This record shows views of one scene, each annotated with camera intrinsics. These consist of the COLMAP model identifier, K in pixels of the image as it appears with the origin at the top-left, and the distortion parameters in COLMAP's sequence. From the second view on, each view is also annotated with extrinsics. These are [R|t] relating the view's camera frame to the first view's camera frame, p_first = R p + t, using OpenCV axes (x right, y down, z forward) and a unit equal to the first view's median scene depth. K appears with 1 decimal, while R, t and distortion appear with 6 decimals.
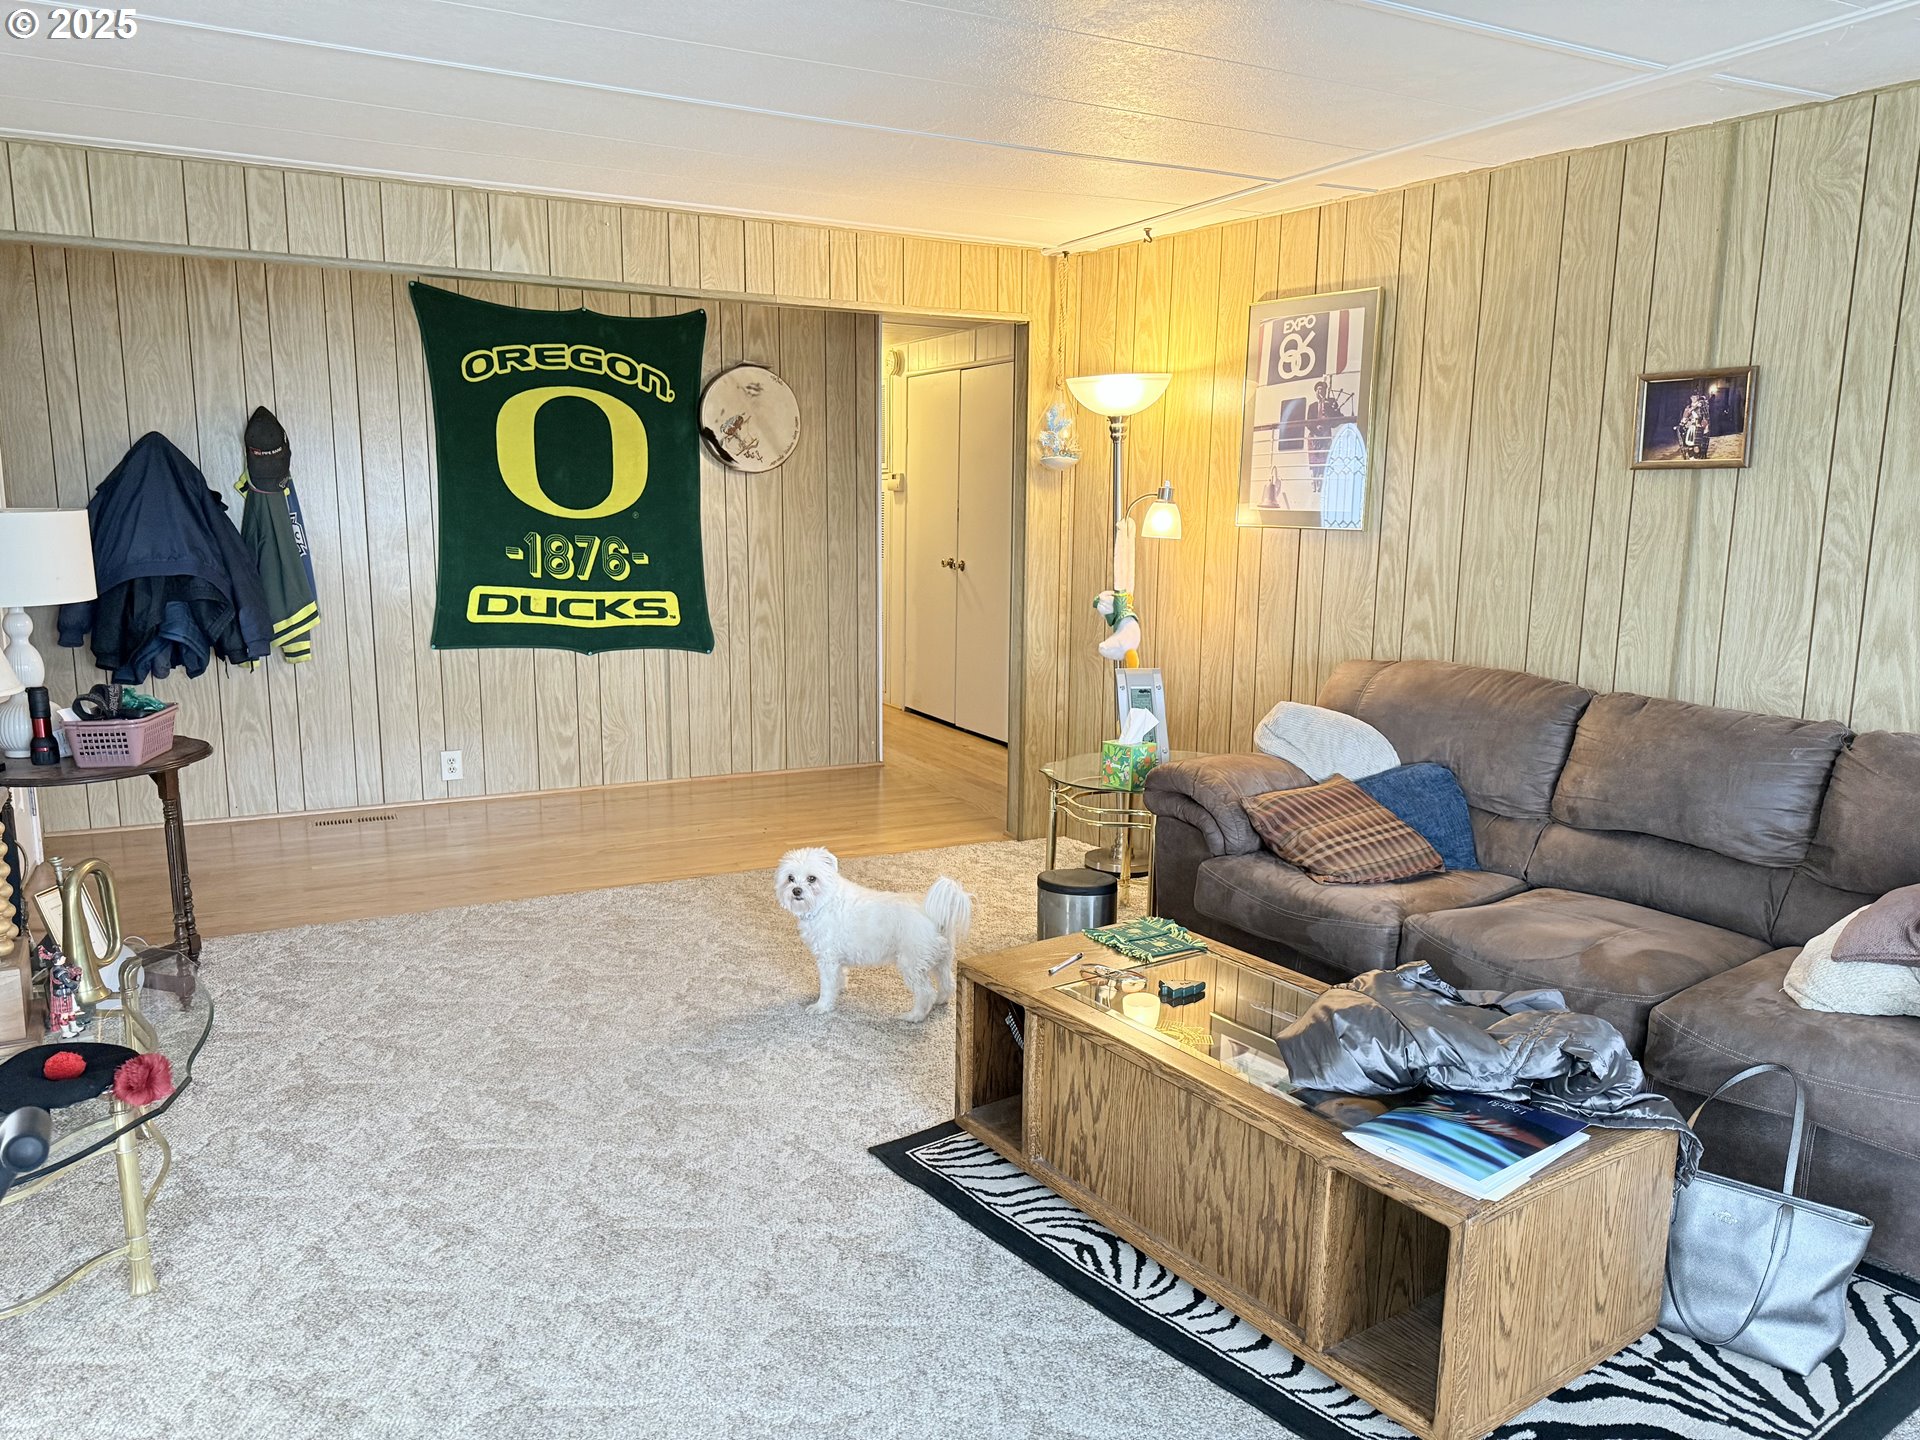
lens RADIAL K [[1477.8, 0, 822.9], [0, 1477.8, 722.3], [0, 0, 1]] dist [0.061934, -0.110986]
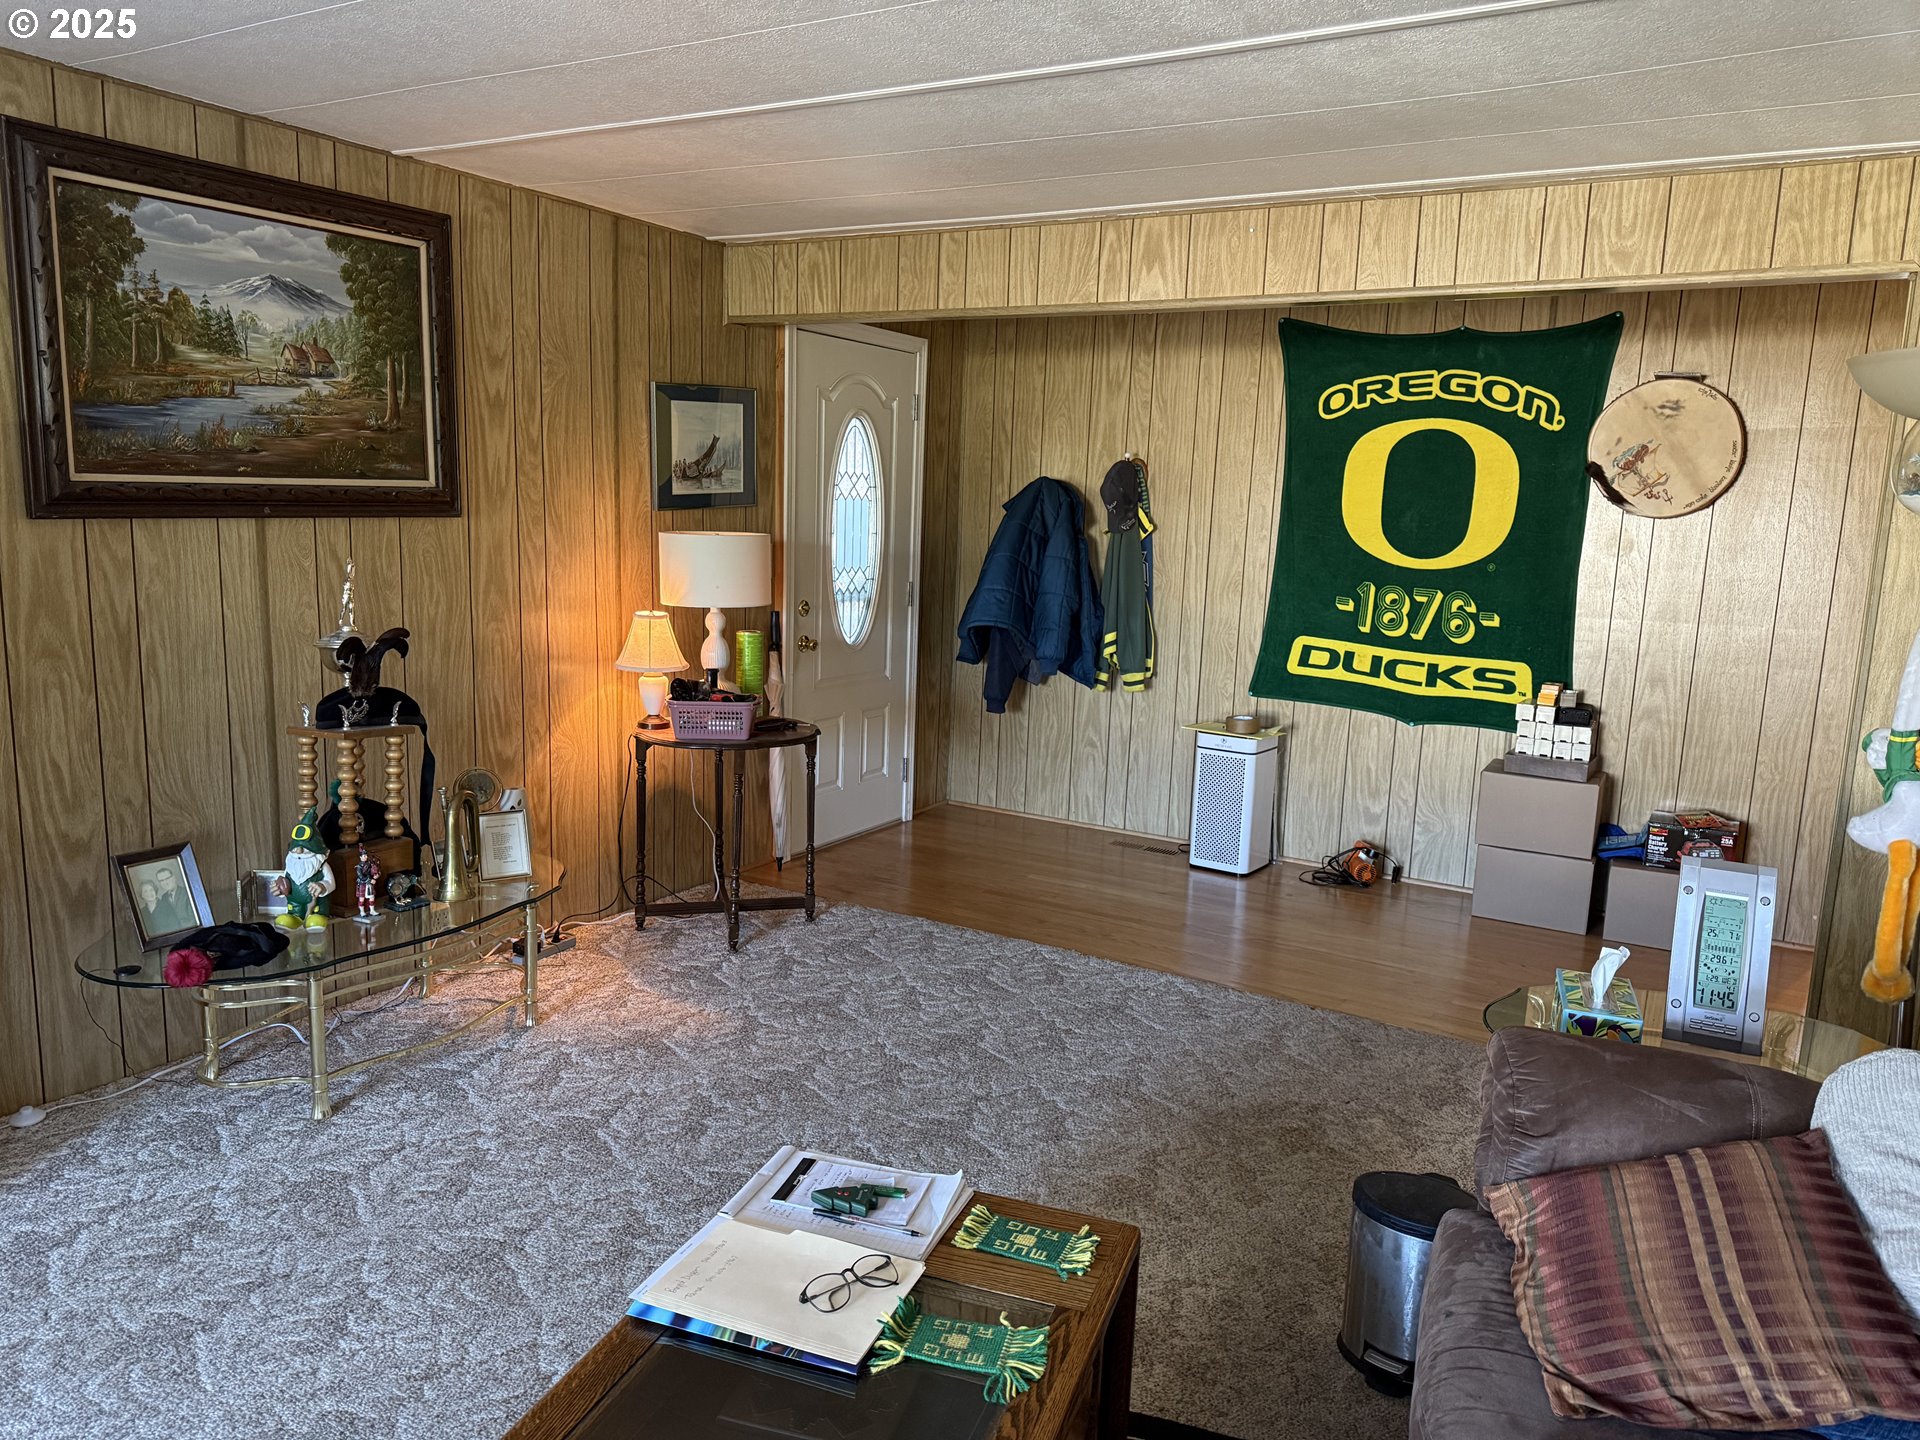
lens RADIAL K [[1367.7, 0, 960.0], [0, 1367.7, 720.0], [0, 0, 1]] dist [0.076664, -0.075404]
pose [[0.562535, 0.133057, -0.815996, 0.359123], [-0.155669, 0.986358, 0.053521, -0.051555], [0.811986, 0.096918, 0.575574, 0.323838]]
